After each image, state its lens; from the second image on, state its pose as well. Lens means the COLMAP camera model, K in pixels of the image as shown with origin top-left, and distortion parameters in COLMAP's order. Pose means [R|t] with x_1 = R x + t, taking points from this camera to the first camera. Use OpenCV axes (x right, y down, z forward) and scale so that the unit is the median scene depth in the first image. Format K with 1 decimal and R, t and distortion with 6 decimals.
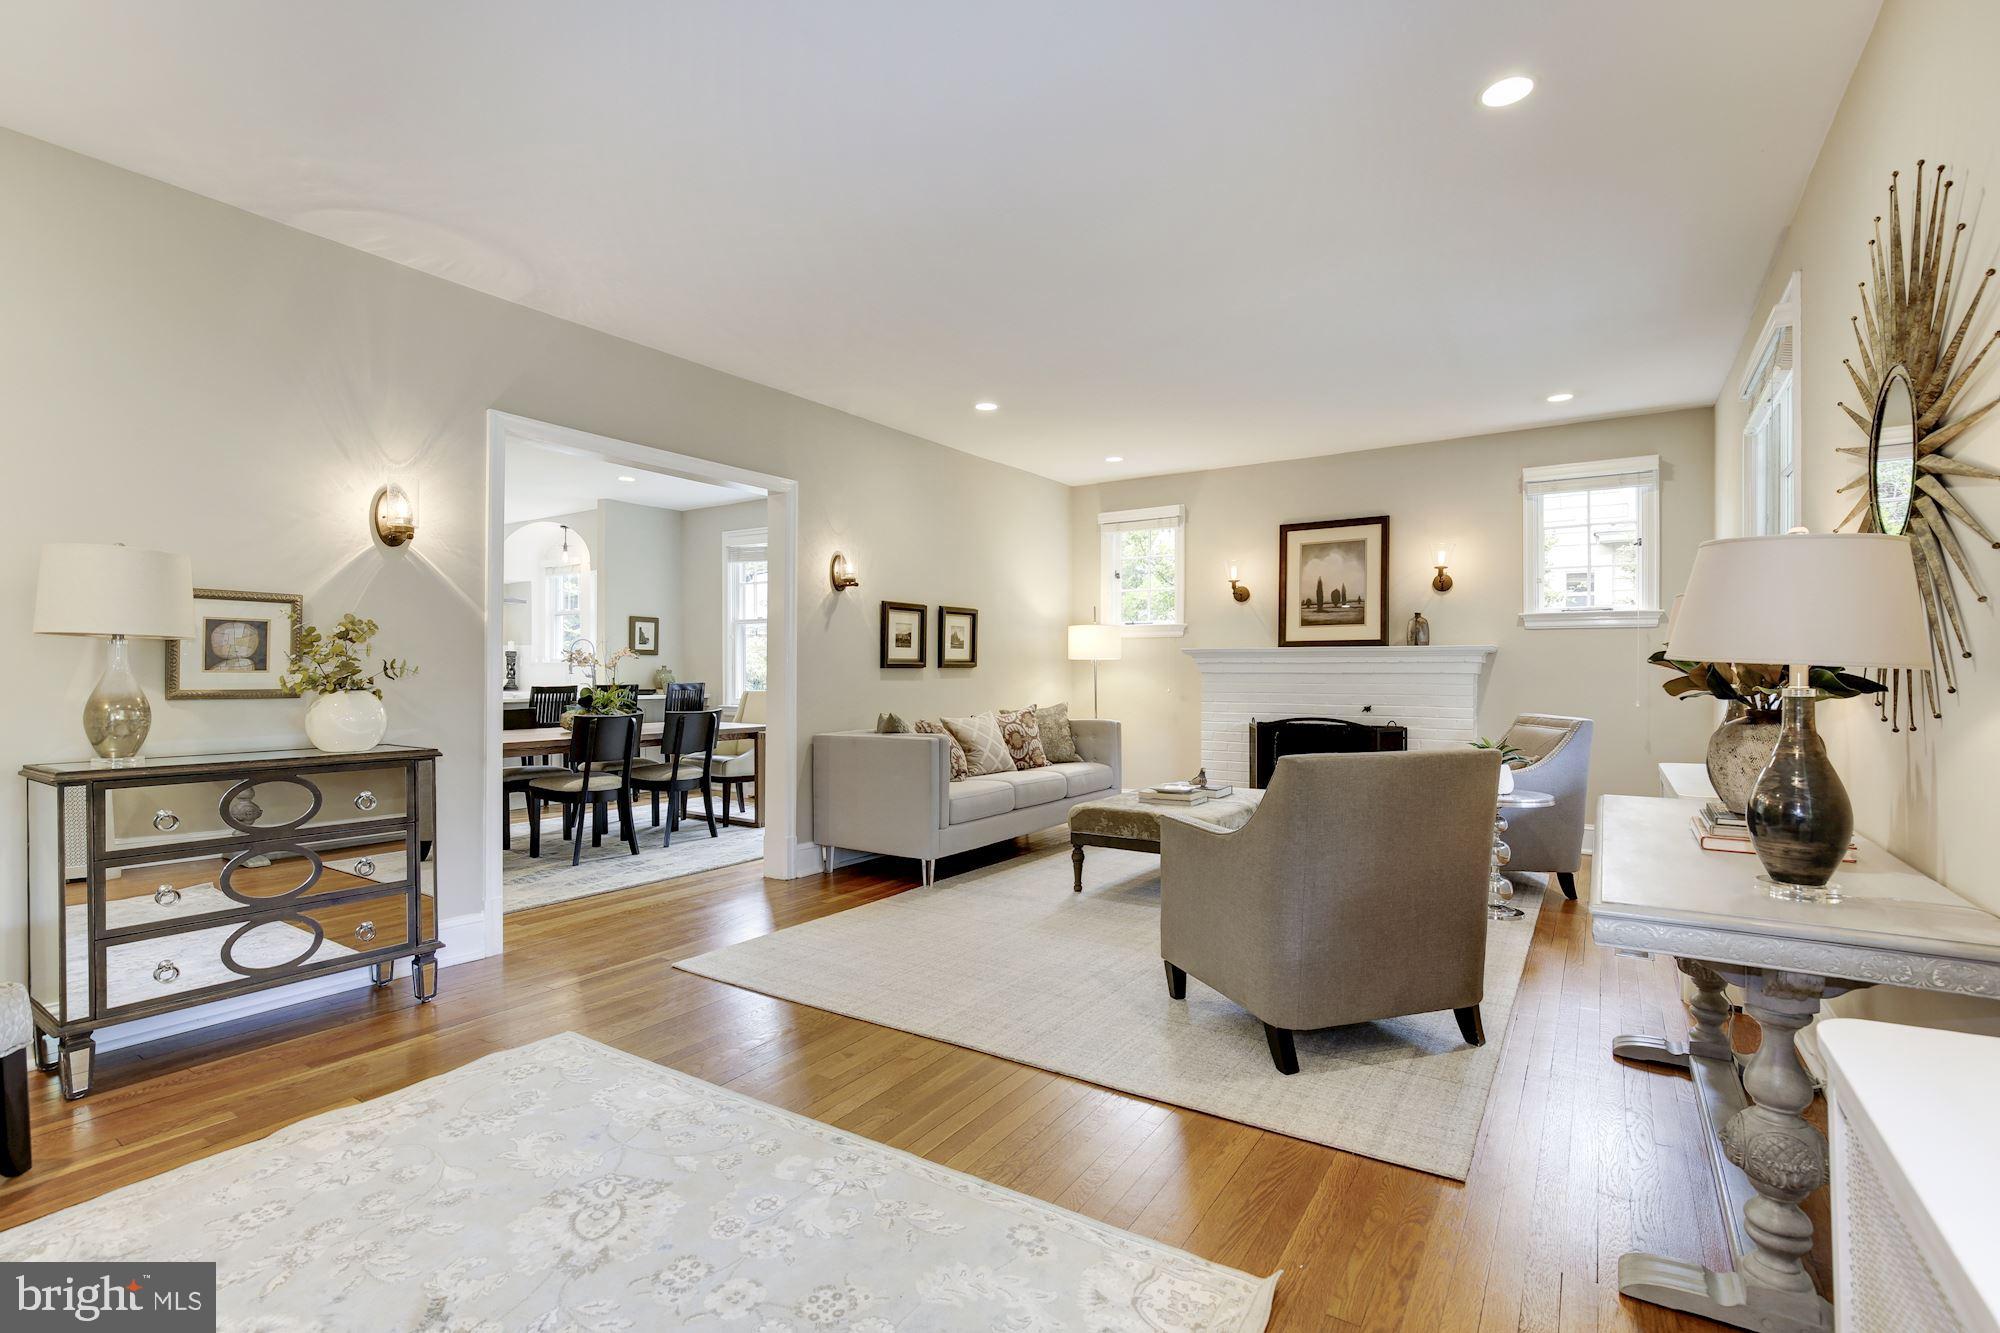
lens RADIAL K [[911.1, 0, 1004.1], [0, 911.1, 675.4], [0, 0, 1]] dist [-0.016285, 0.004472]
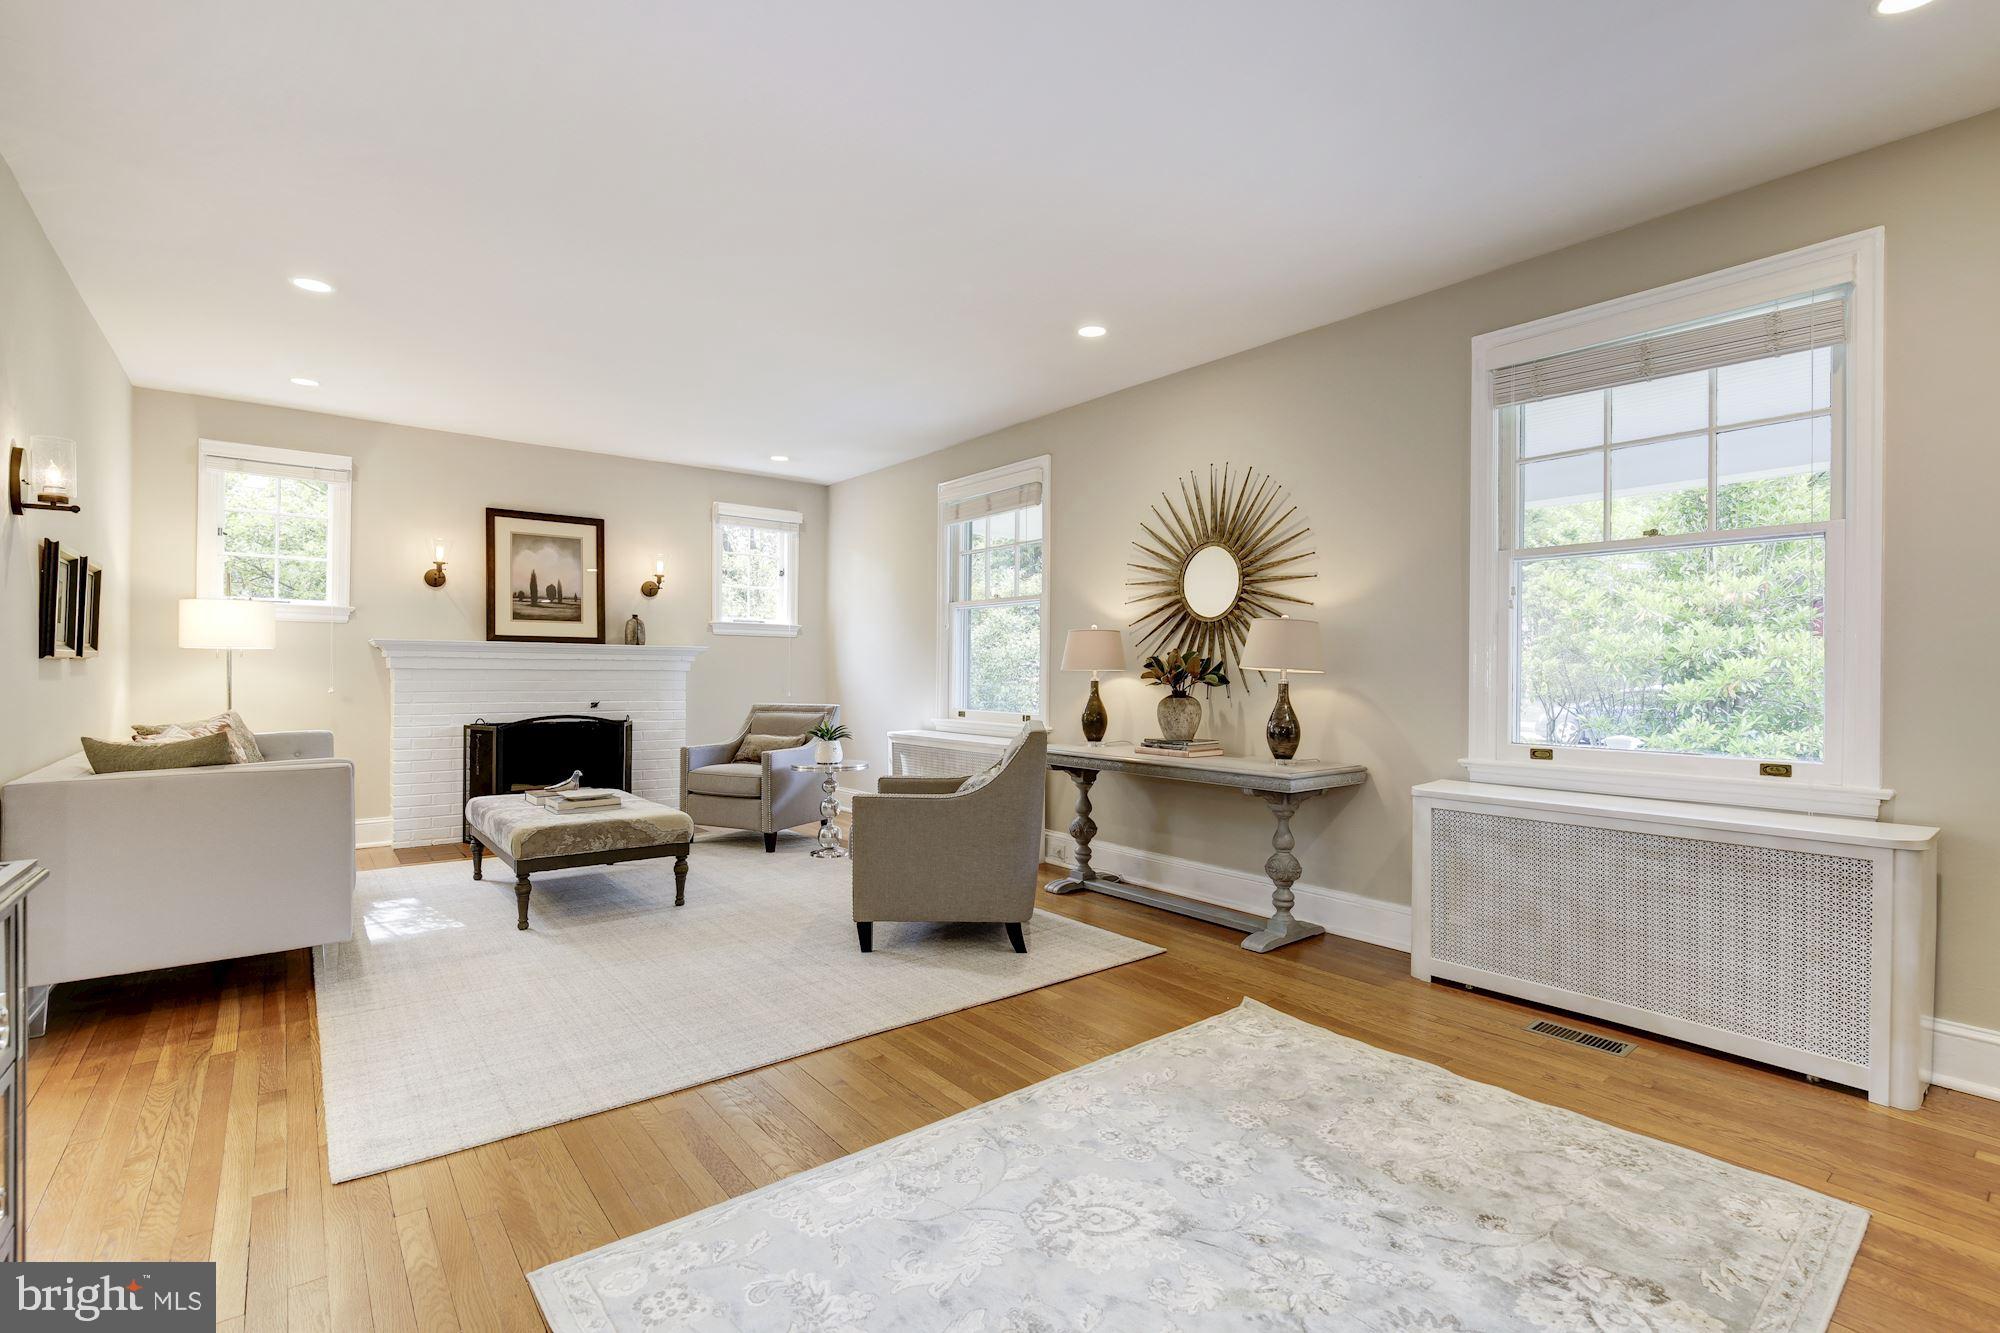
lens RADIAL K [[911.1, 0, 1004.3], [0, 911.1, 672.9], [0, 0, 1]] dist [-0.016285, 0.004472]
pose [[0.310559, 0.001530, 0.950553, -0.459445], [-0.003134, 0.999995, -0.000586, -0.000168], [-0.950549, -0.002797, 0.310562, 0.254279]]
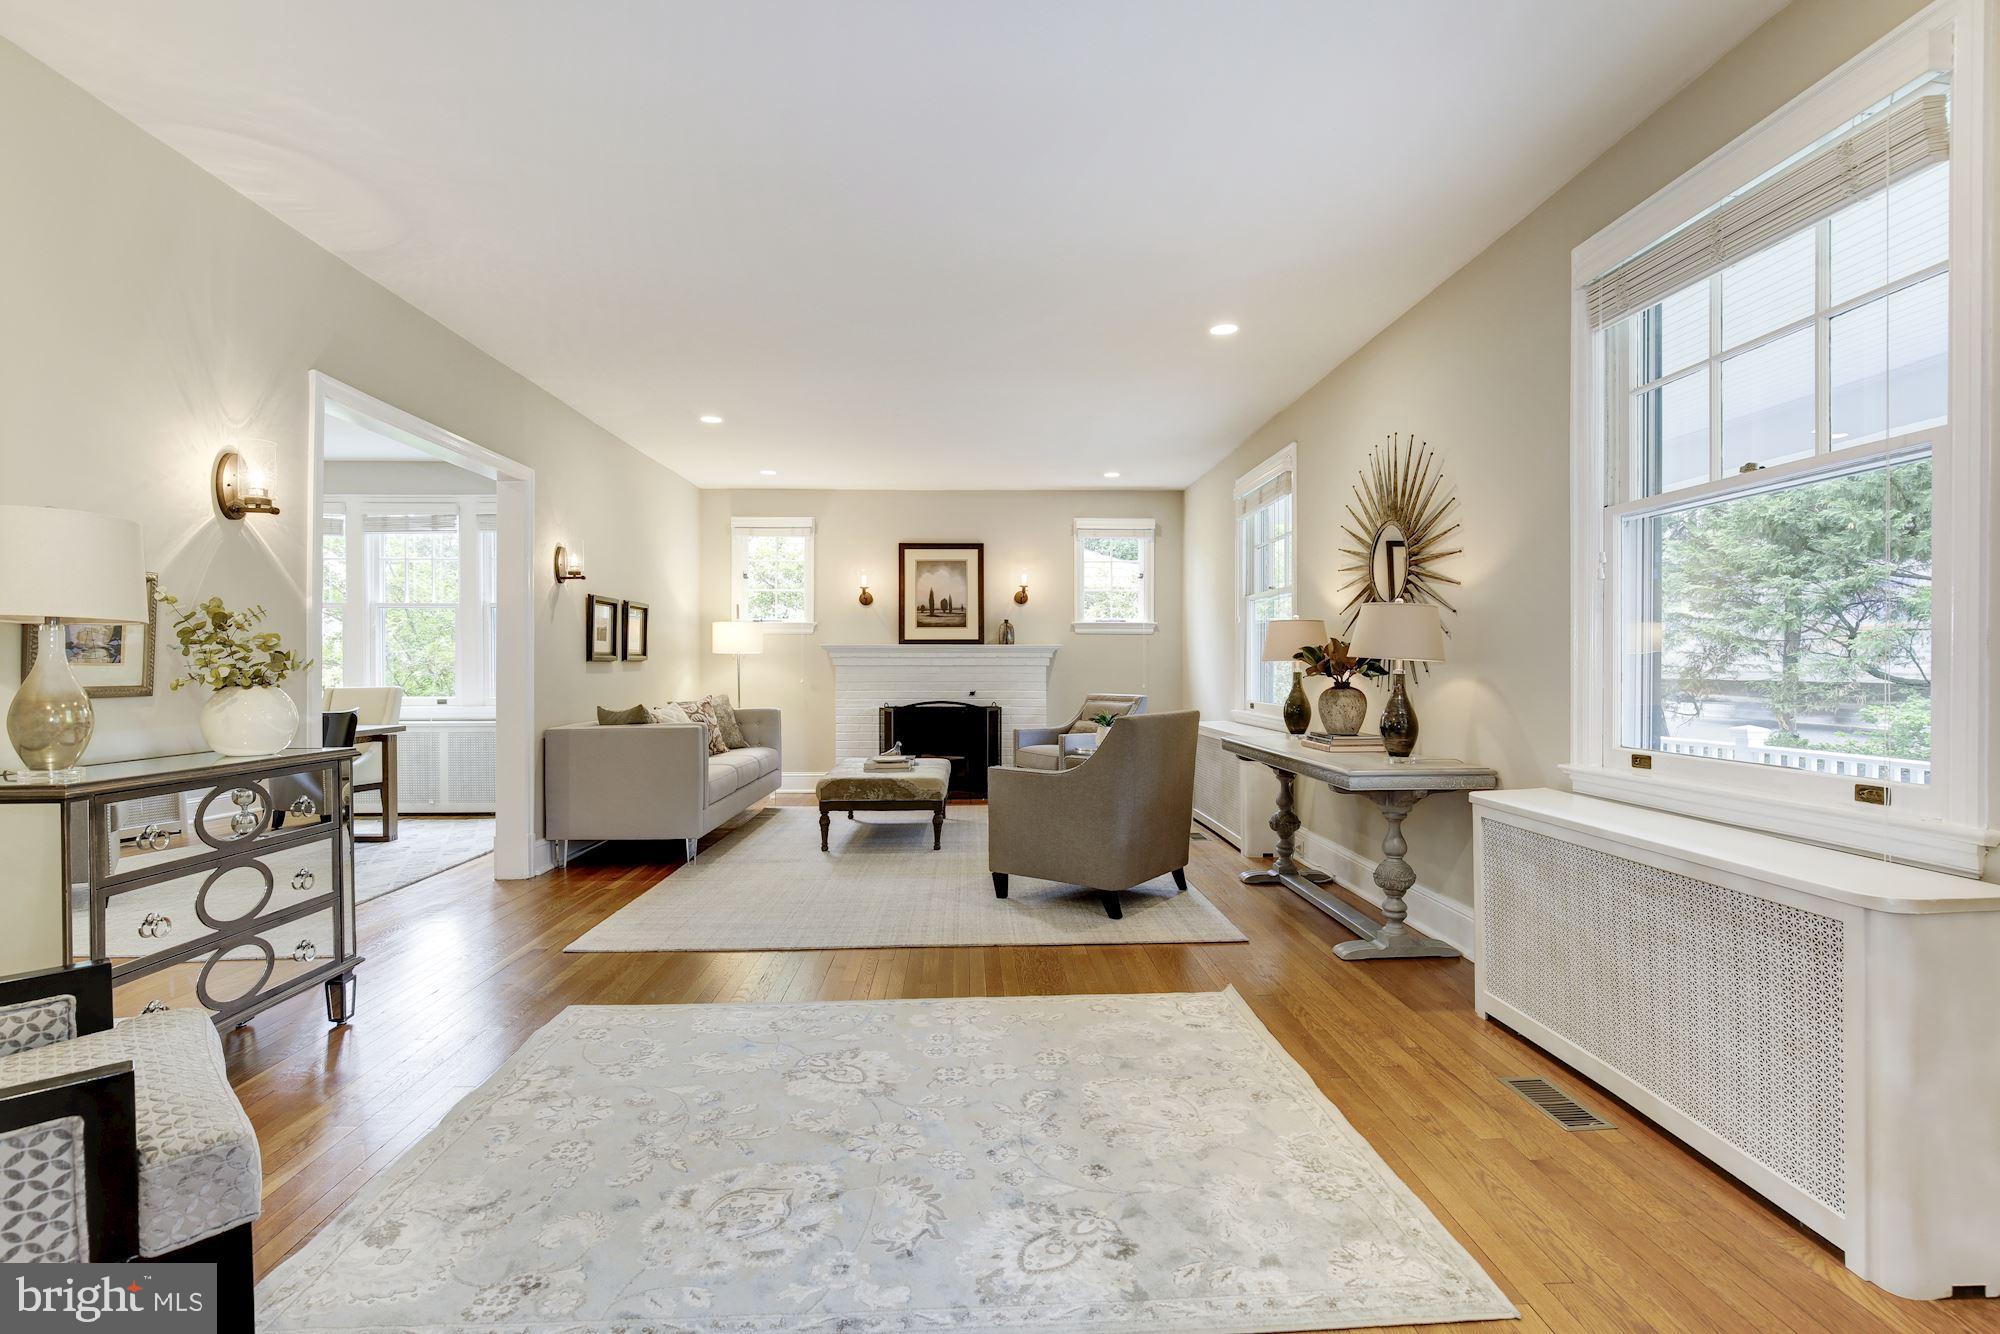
lens RADIAL K [[911.1, 0, 999.8], [0, 911.1, 671.1], [0, 0, 1]] dist [-0.016285, 0.004472]
pose [[0.814502, -0.005570, 0.580134, -0.331598], [0.004573, 0.999984, 0.003180, 0.001594], [-0.580142, 0.000063, 0.814515, -0.071159]]
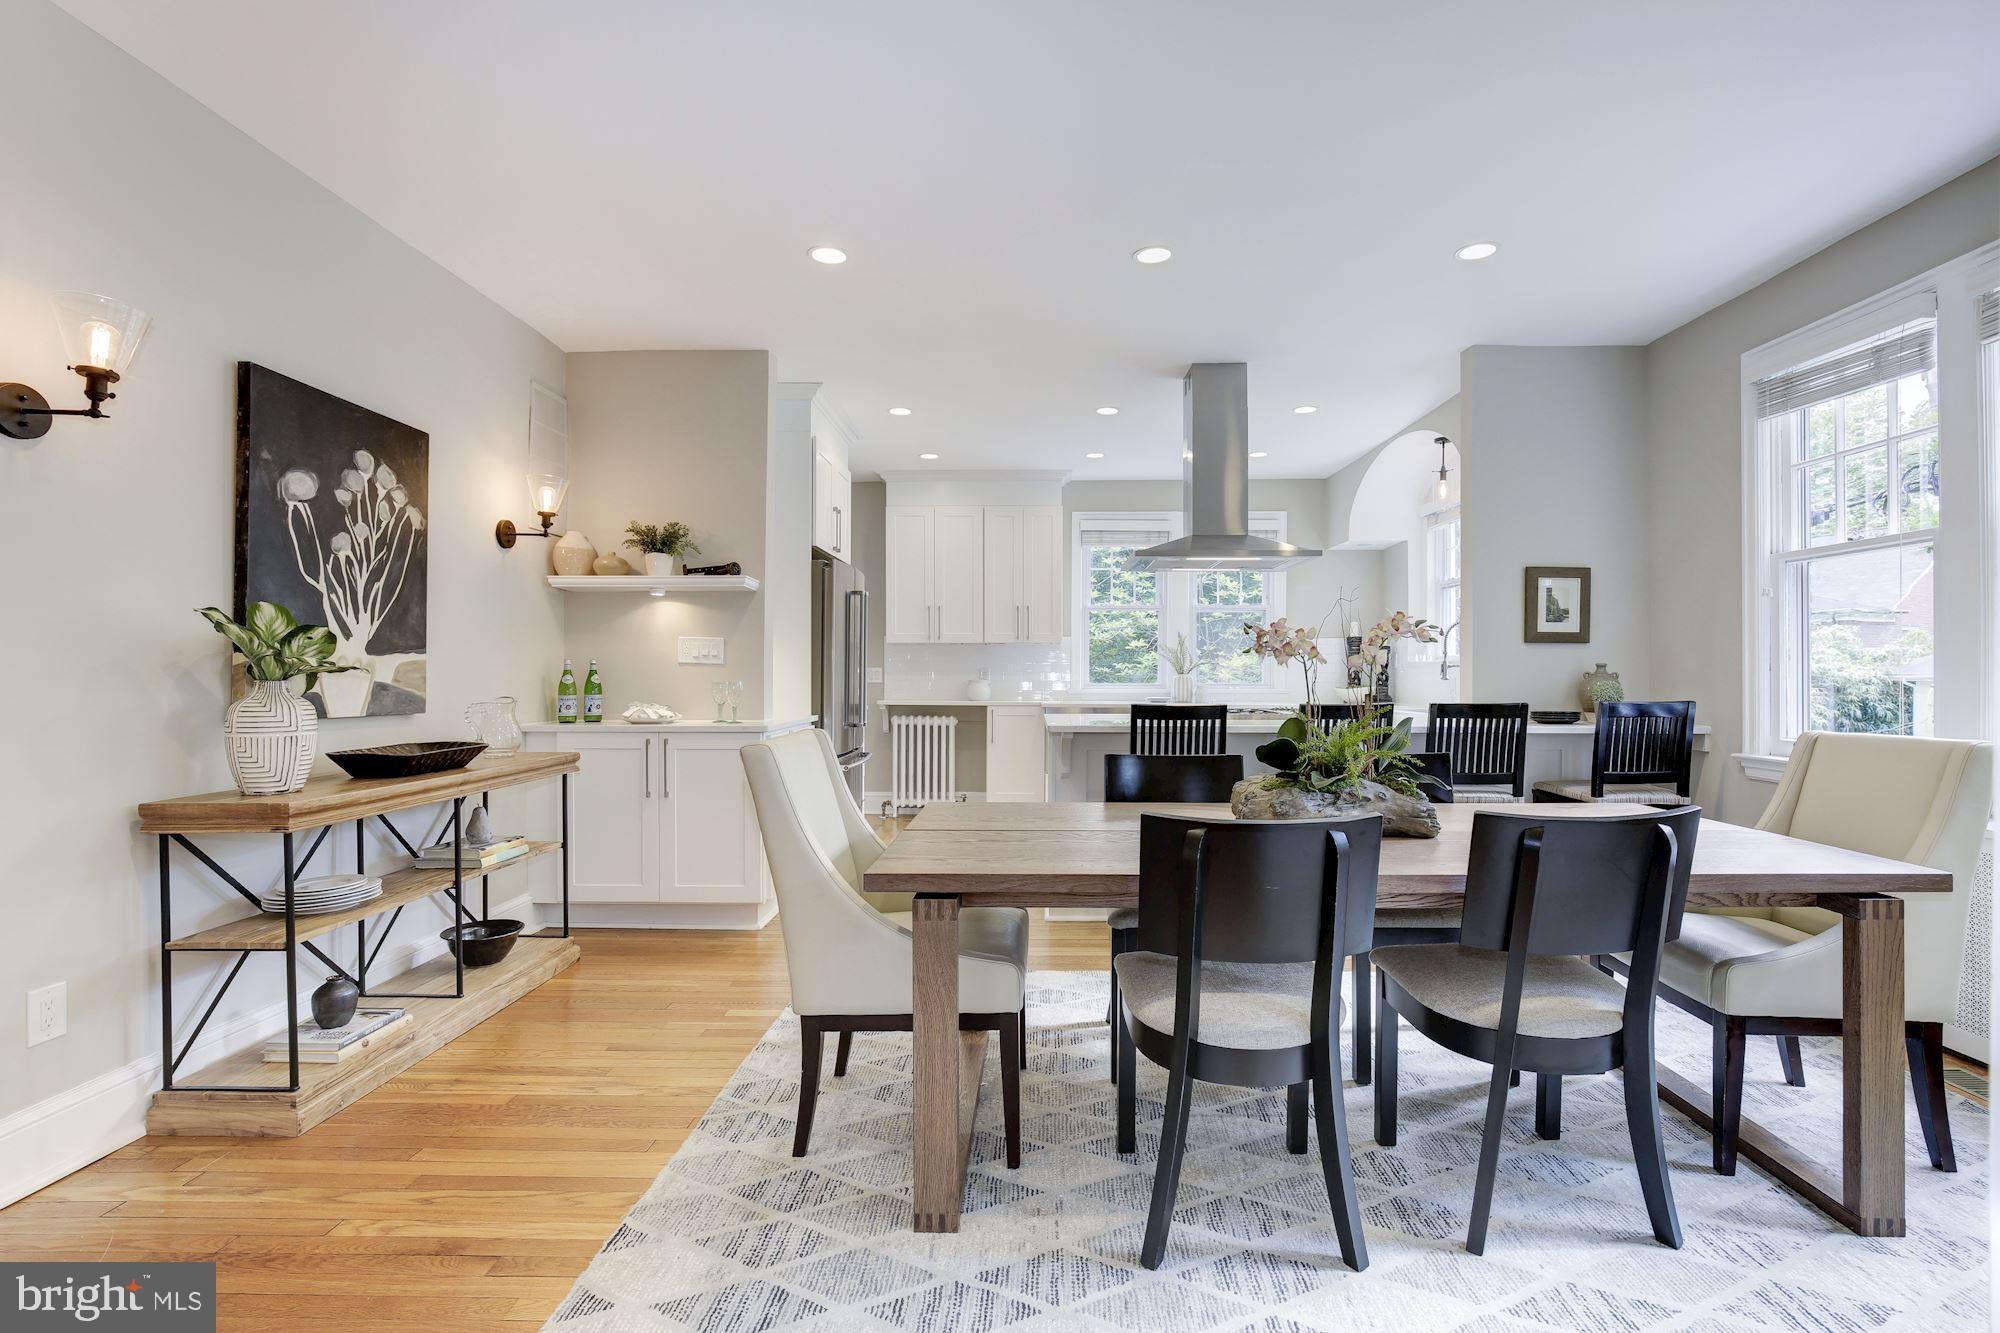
lens RADIAL K [[911.1, 0, 1030.3], [0, 911.1, 671.8], [0, 0, 1]] dist [-0.016285, 0.004472]
pose [[0.544860, -0.003976, -0.838518, -0.198727], [-0.004279, 0.999963, -0.007522, -0.002329], [0.838516, 0.007687, 0.544823, 0.711463]]
